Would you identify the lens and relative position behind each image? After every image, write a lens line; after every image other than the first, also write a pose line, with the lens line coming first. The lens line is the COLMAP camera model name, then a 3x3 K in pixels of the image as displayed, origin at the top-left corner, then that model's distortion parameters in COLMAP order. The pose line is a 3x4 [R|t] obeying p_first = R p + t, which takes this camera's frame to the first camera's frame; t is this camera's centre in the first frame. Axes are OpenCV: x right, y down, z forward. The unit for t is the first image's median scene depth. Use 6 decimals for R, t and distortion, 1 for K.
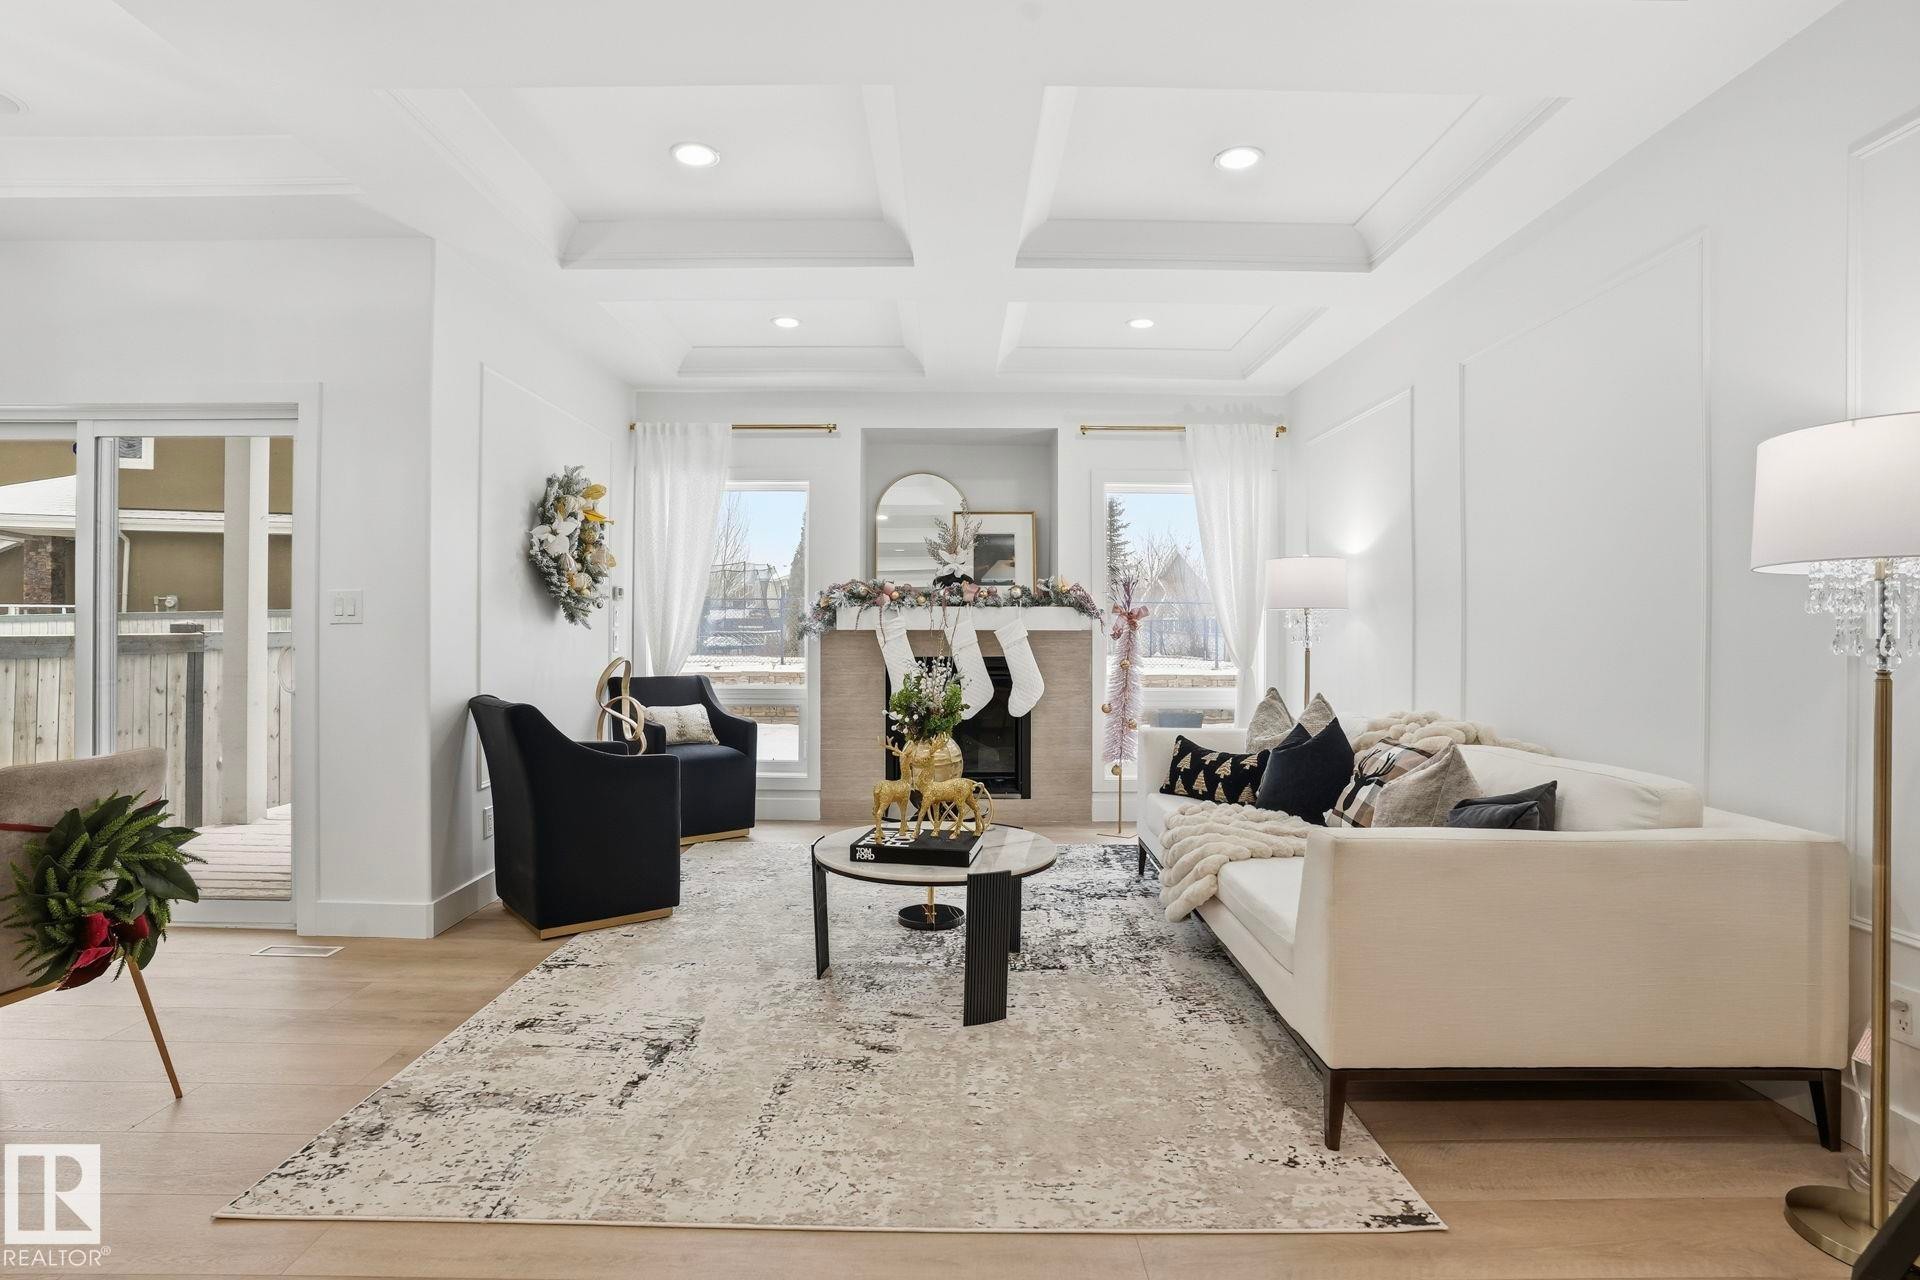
lens RADIAL K [[950.3, 0, 944.0], [0, 950.3, 625.8], [0, 0, 1]] dist [-0.056250, 0.008359]
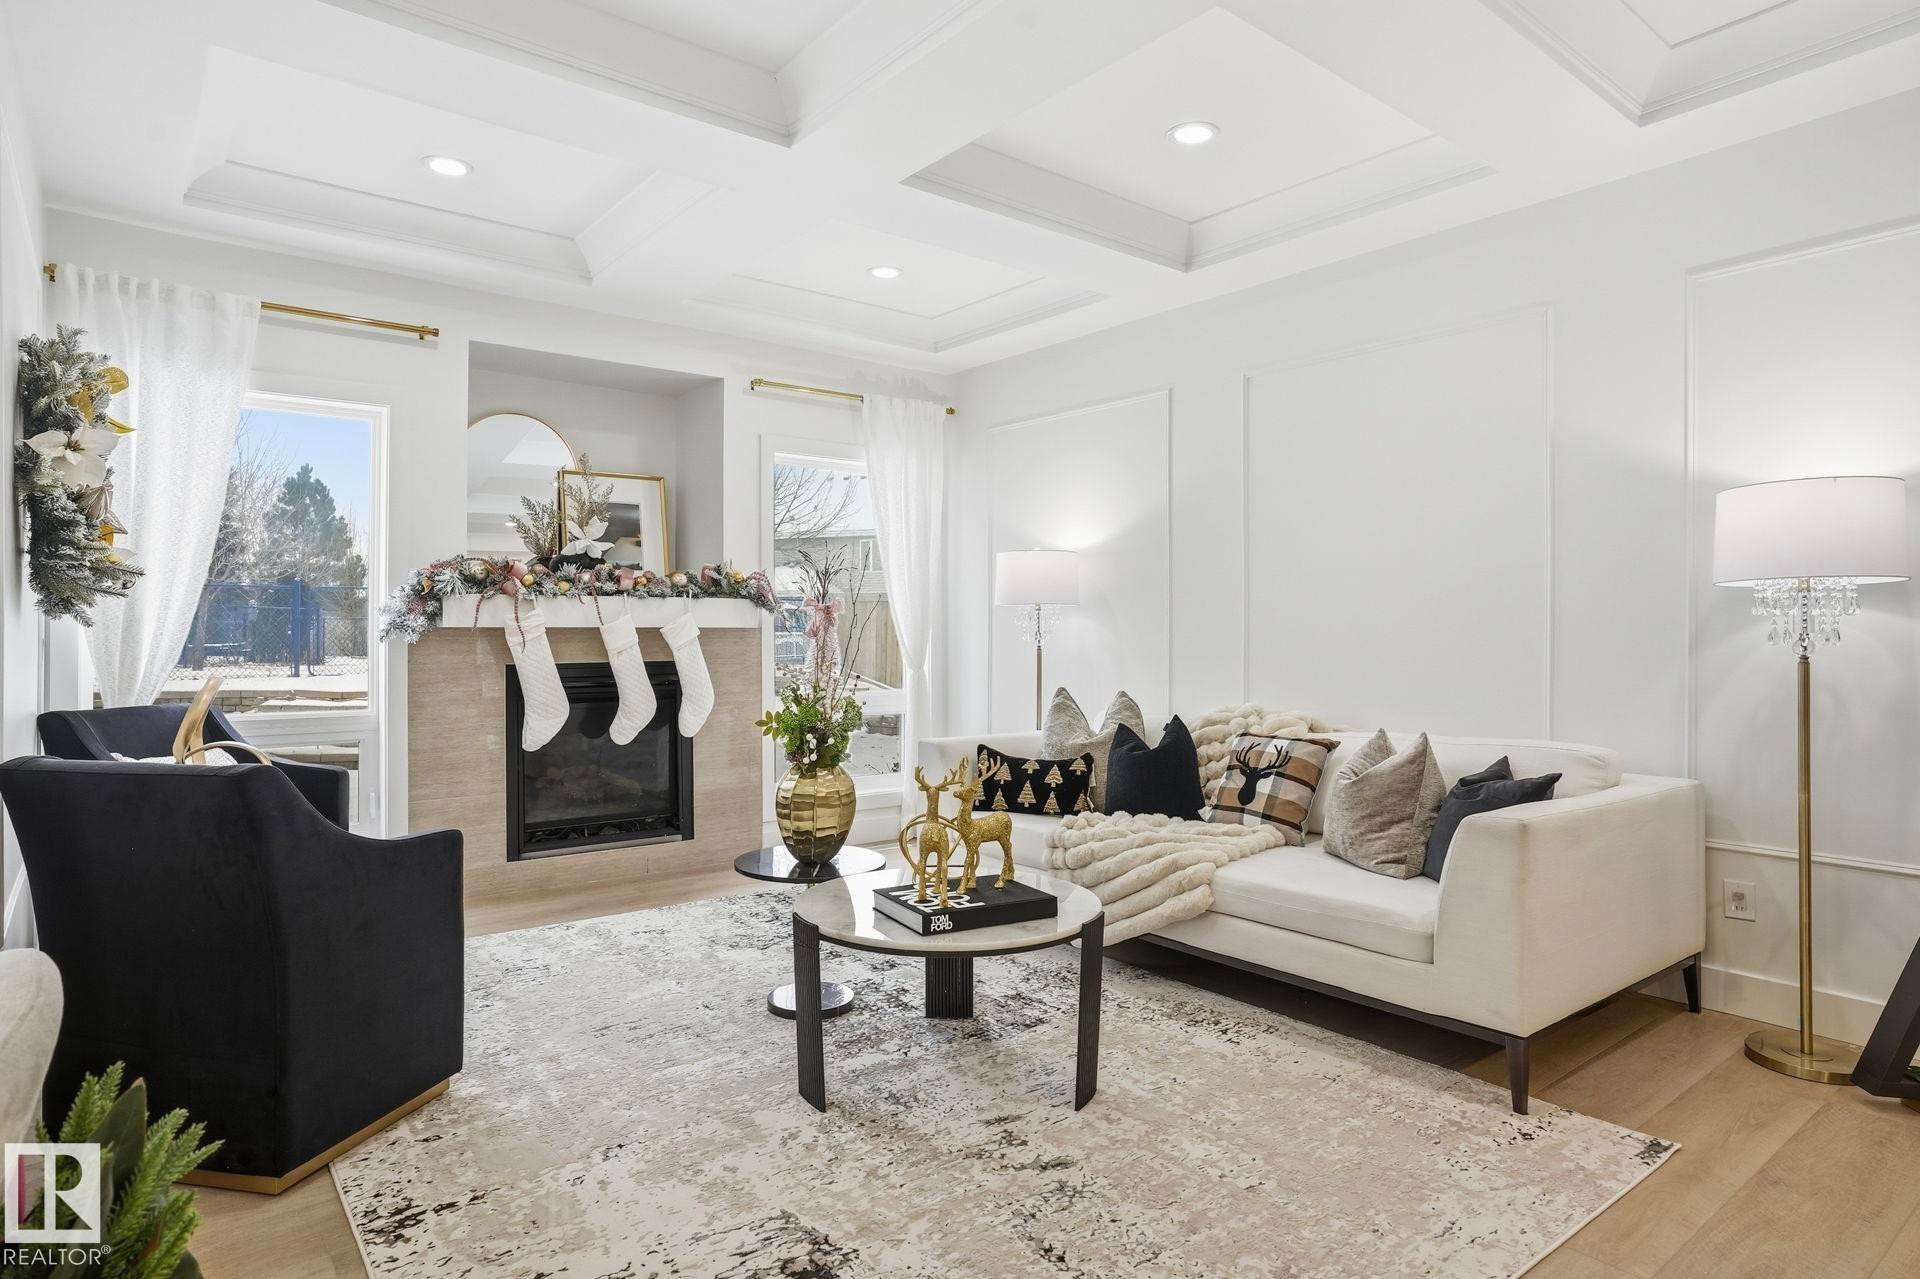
lens RADIAL K [[1085.3, 0, 949.0], [0, 1085.3, 619.4], [0, 0, 1]] dist [-0.031143, 0.015966]
pose [[0.781515, 0.003836, 0.623875, -0.406043], [-0.002494, 0.999992, -0.003025, 0.000090], [-0.623882, 0.000808, 0.781518, 0.208013]]
